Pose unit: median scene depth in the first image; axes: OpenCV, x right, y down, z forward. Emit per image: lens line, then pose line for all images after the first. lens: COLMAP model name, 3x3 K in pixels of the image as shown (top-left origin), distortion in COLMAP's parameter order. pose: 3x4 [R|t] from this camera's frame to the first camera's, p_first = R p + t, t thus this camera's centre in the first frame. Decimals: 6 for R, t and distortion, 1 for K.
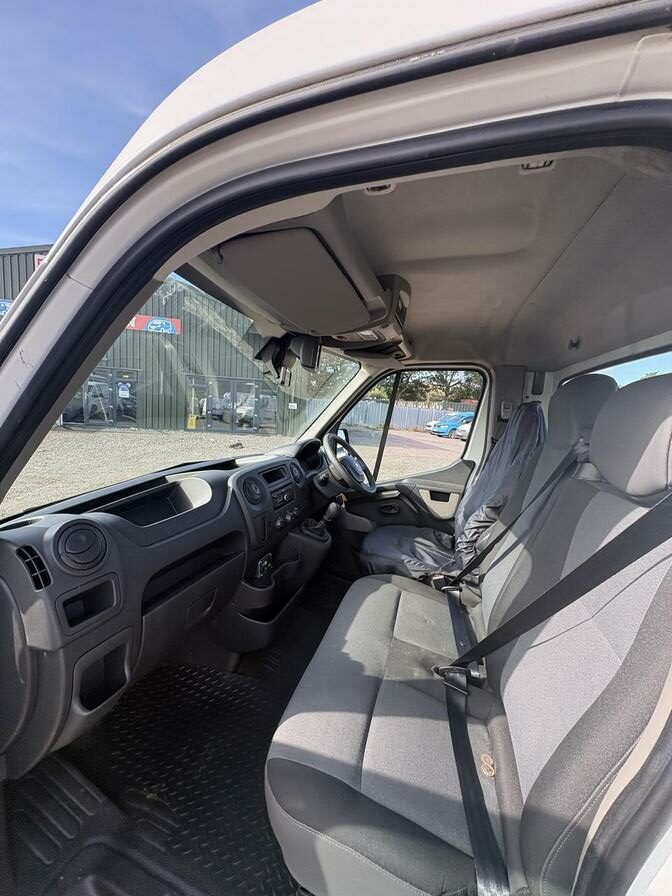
lens RADIAL K [[325.6, 0, 332.5], [0, 325.6, 443.4], [0, 0, 1]] dist [-0.000974, -0.000136]
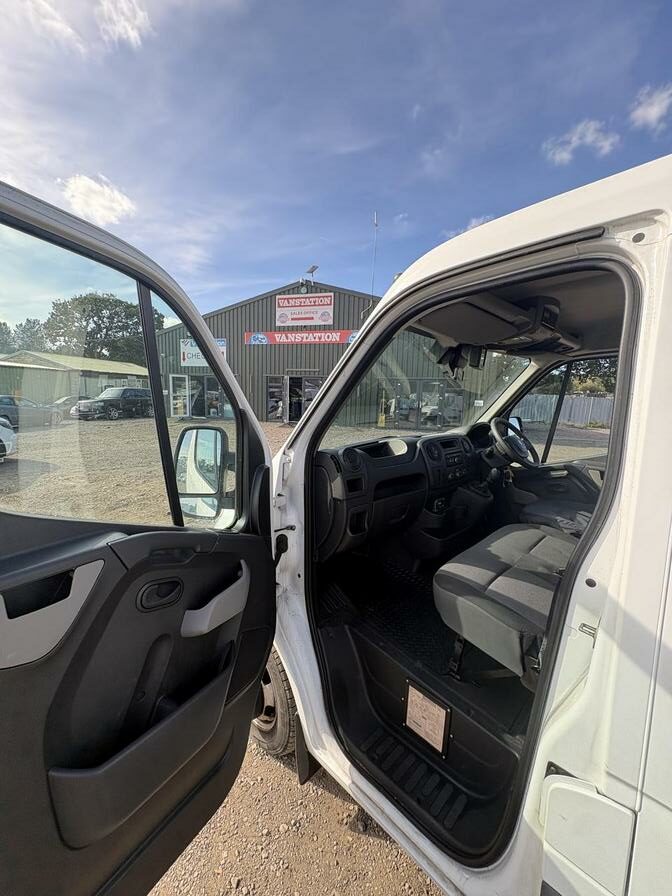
lens RADIAL K [[360.0, 0, 335.8], [0, 360.0, 446.4], [0, 0, 1]] dist [0.008433, -0.000539]
pose [[0.869661, 0.028659, -0.492817, 0.162354], [-0.034720, 0.999392, -0.003152, 0.125141], [0.492427, 0.019852, 0.870127, -0.587412]]
